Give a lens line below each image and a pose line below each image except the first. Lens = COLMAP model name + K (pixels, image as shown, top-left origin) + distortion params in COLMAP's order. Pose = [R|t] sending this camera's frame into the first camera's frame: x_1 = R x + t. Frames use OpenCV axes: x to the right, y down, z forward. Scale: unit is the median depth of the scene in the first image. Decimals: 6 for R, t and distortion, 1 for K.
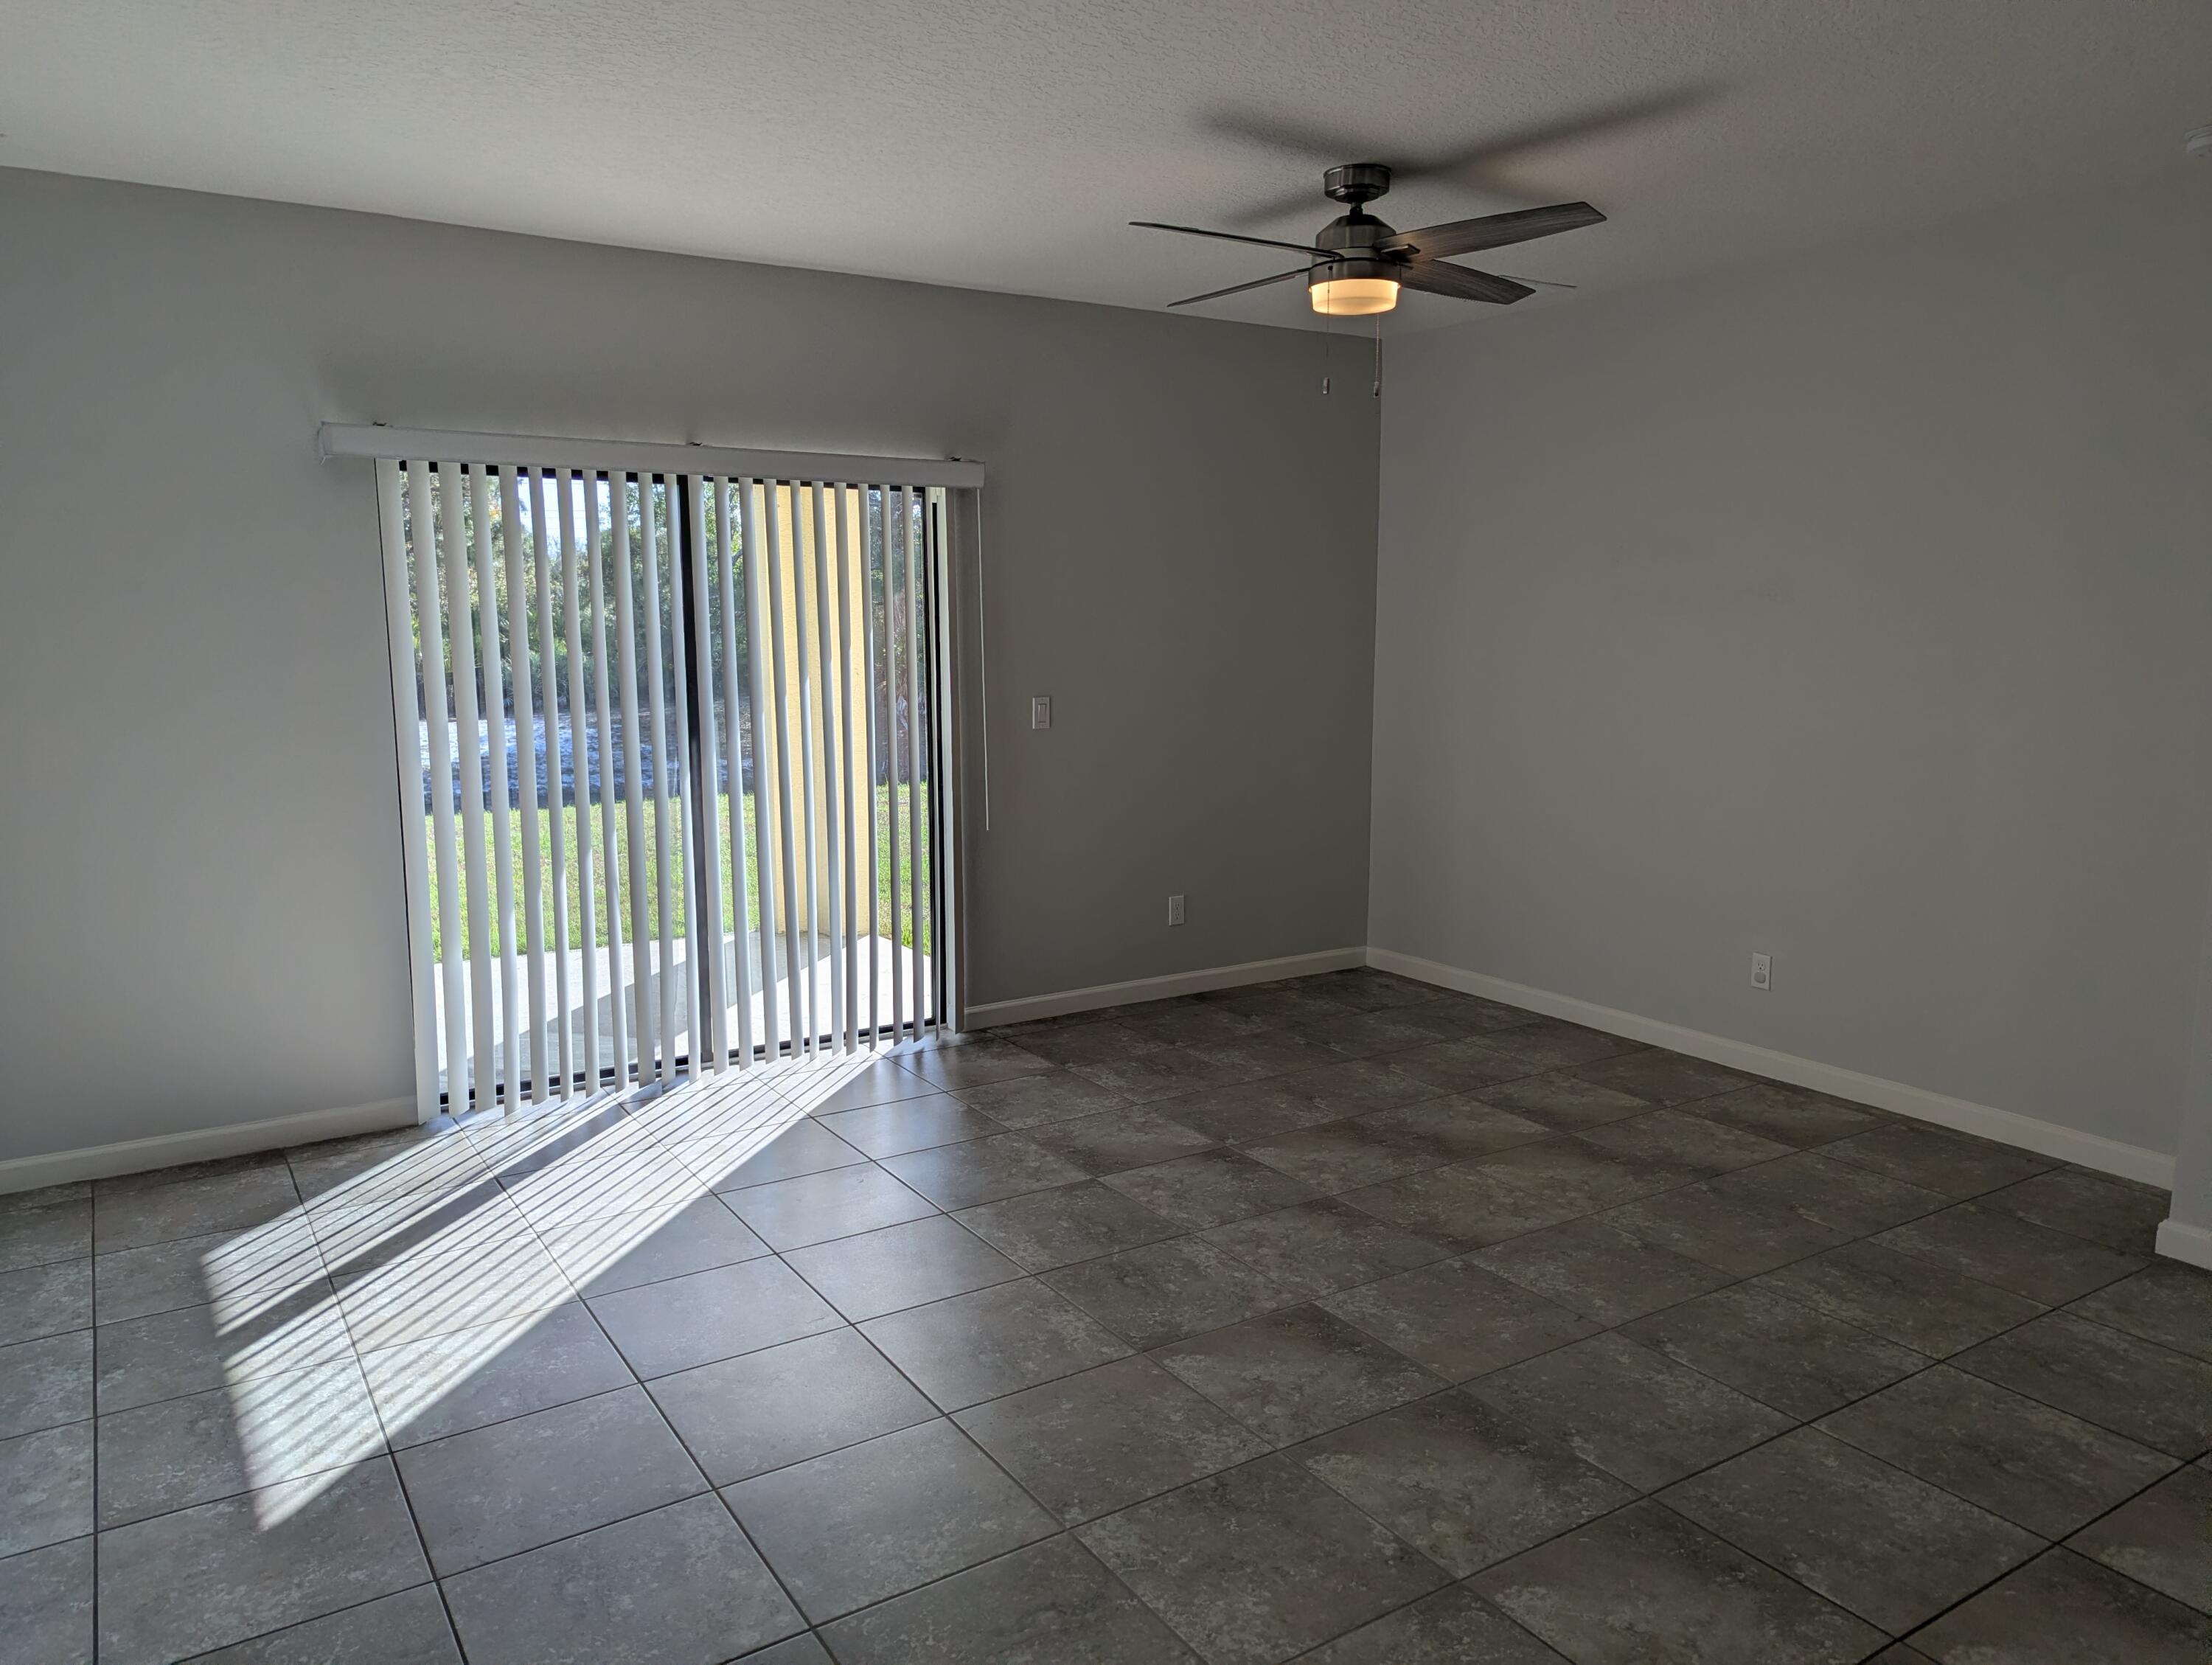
lens RADIAL K [[1572.0, 0, 1103.7], [0, 1572.0, 846.1], [0, 0, 1]] dist [0.038876, -0.004509]
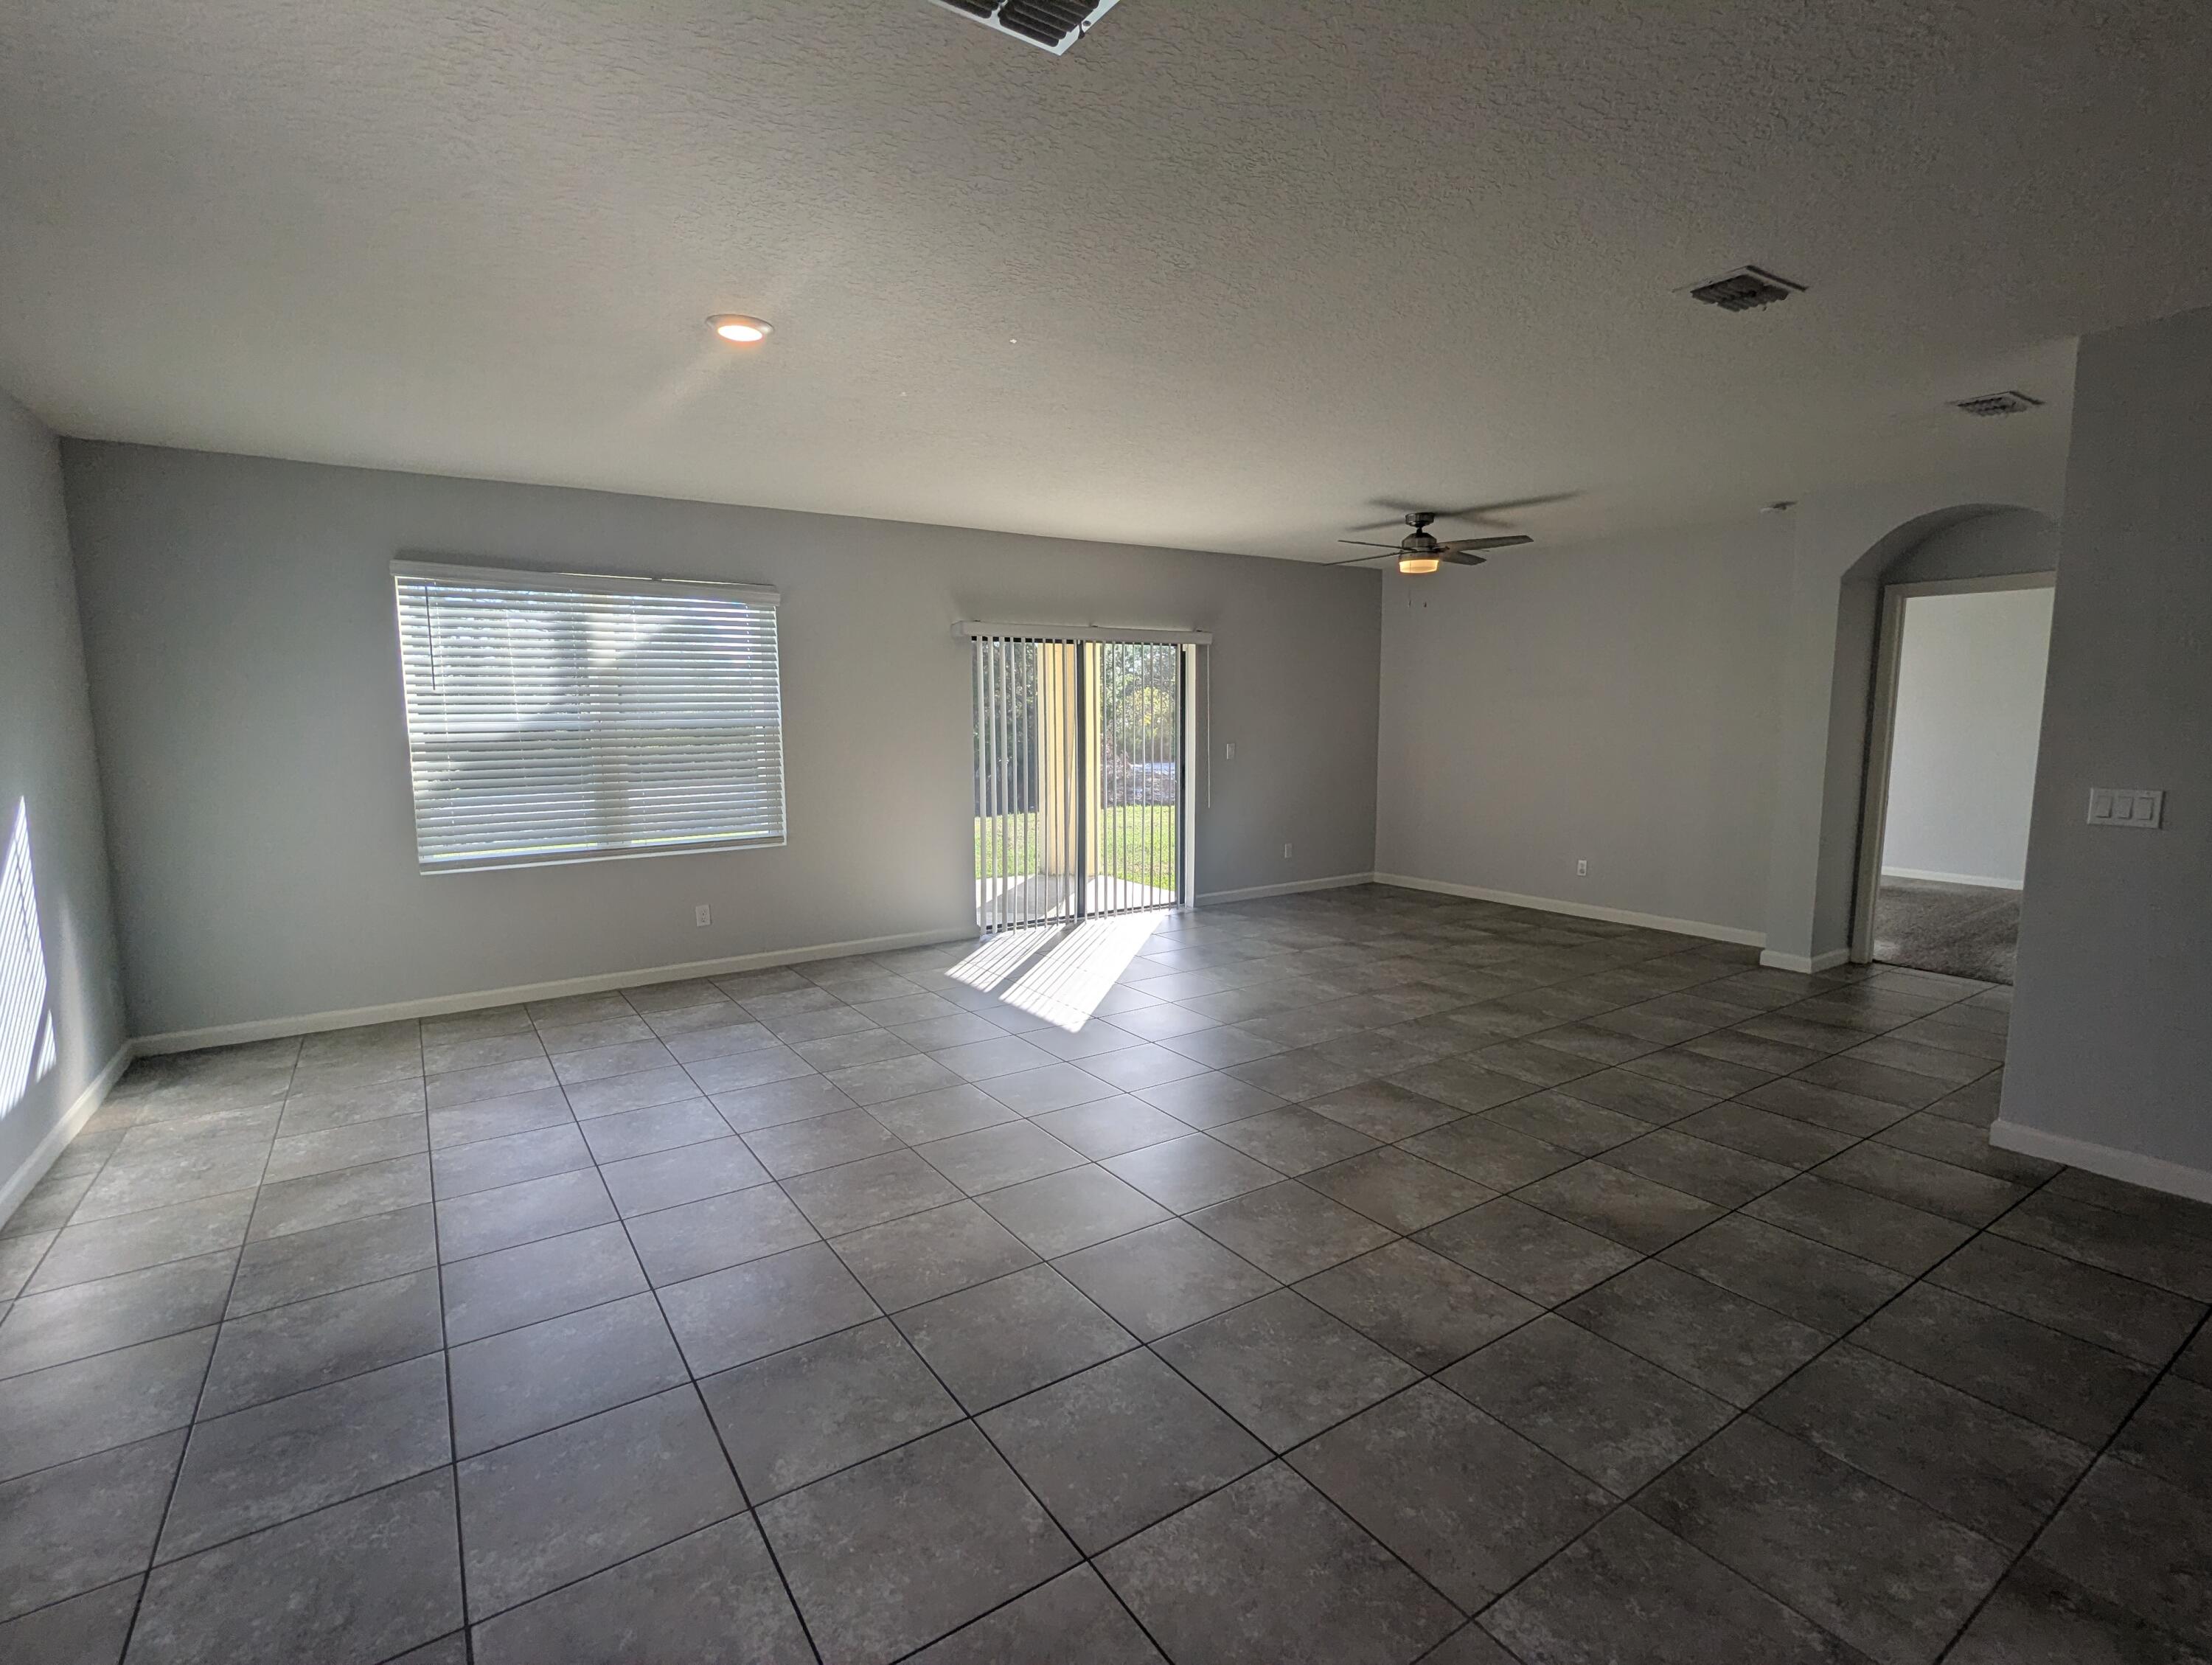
lens RADIAL K [[1055.0, 0, 1105.3], [0, 1055.0, 837.6], [0, 0, 1]] dist [-0.001026, 0.001411]
pose [[0.999654, -0.009898, 0.024385, -0.359348], [0.010752, 0.999325, -0.035129, 0.111901], [-0.024021, 0.035379, 0.999085, -0.563633]]
